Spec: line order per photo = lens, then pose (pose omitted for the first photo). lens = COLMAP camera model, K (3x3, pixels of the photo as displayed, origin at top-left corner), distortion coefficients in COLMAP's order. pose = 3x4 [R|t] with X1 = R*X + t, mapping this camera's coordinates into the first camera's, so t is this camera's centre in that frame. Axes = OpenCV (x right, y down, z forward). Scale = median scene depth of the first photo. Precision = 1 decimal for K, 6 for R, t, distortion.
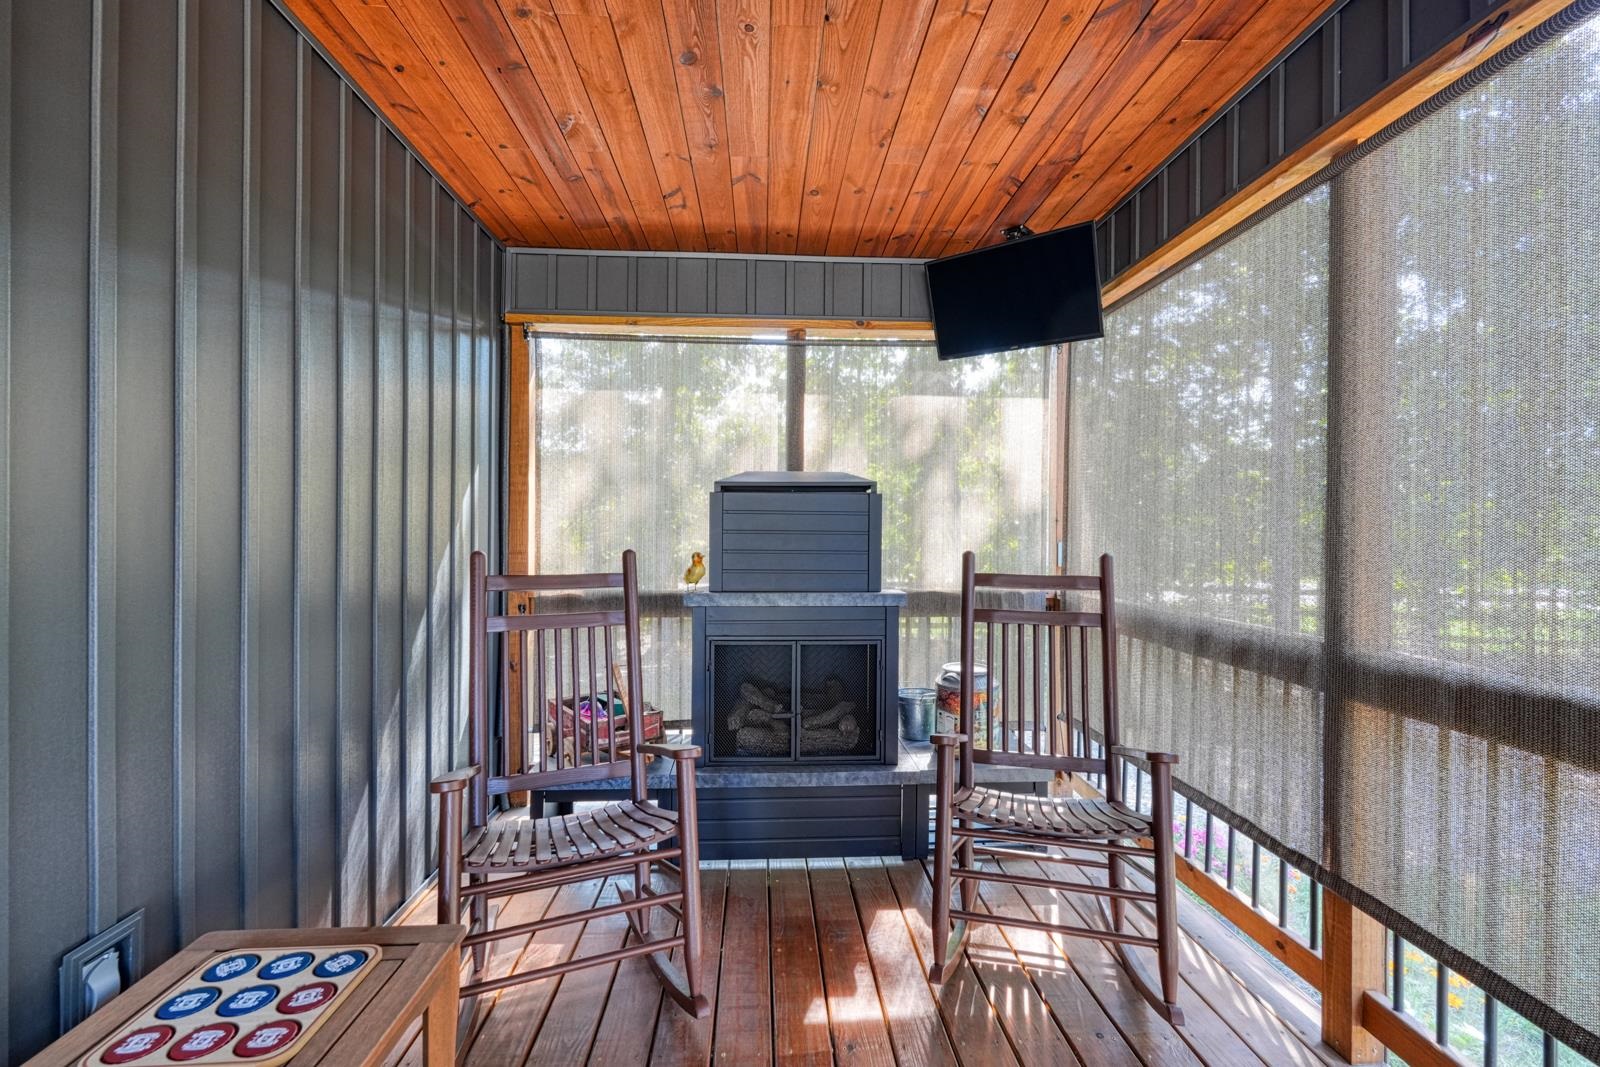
lens RADIAL K [[698.6, 0, 804.5], [0, 698.6, 534.8], [0, 0, 1]] dist [0.001579, 0.000016]
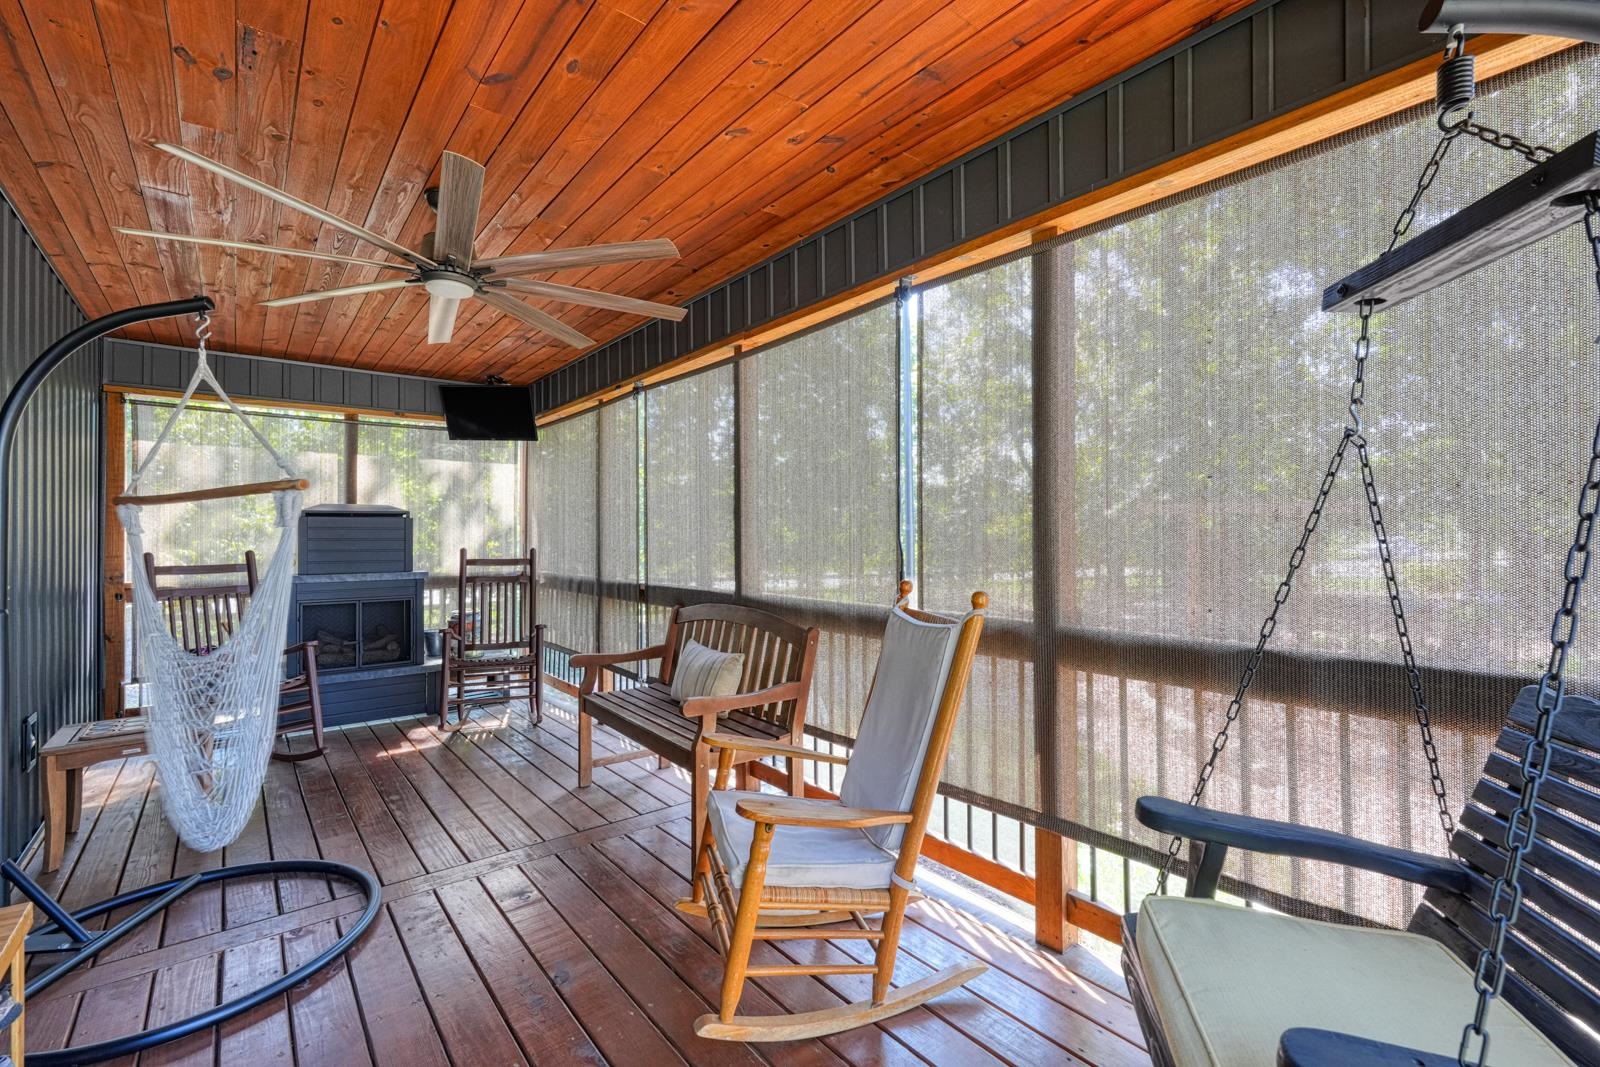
lens RADIAL K [[698.6, 0, 804.5], [0, 698.6, 534.8], [0, 0, 1]] dist [0.001579, 0.000016]
pose [[0.810597, -0.005541, 0.585579, -0.124863], [0.011856, 0.999906, -0.006949, 0.009064], [-0.585485, 0.012575, 0.810586, -1.037855]]
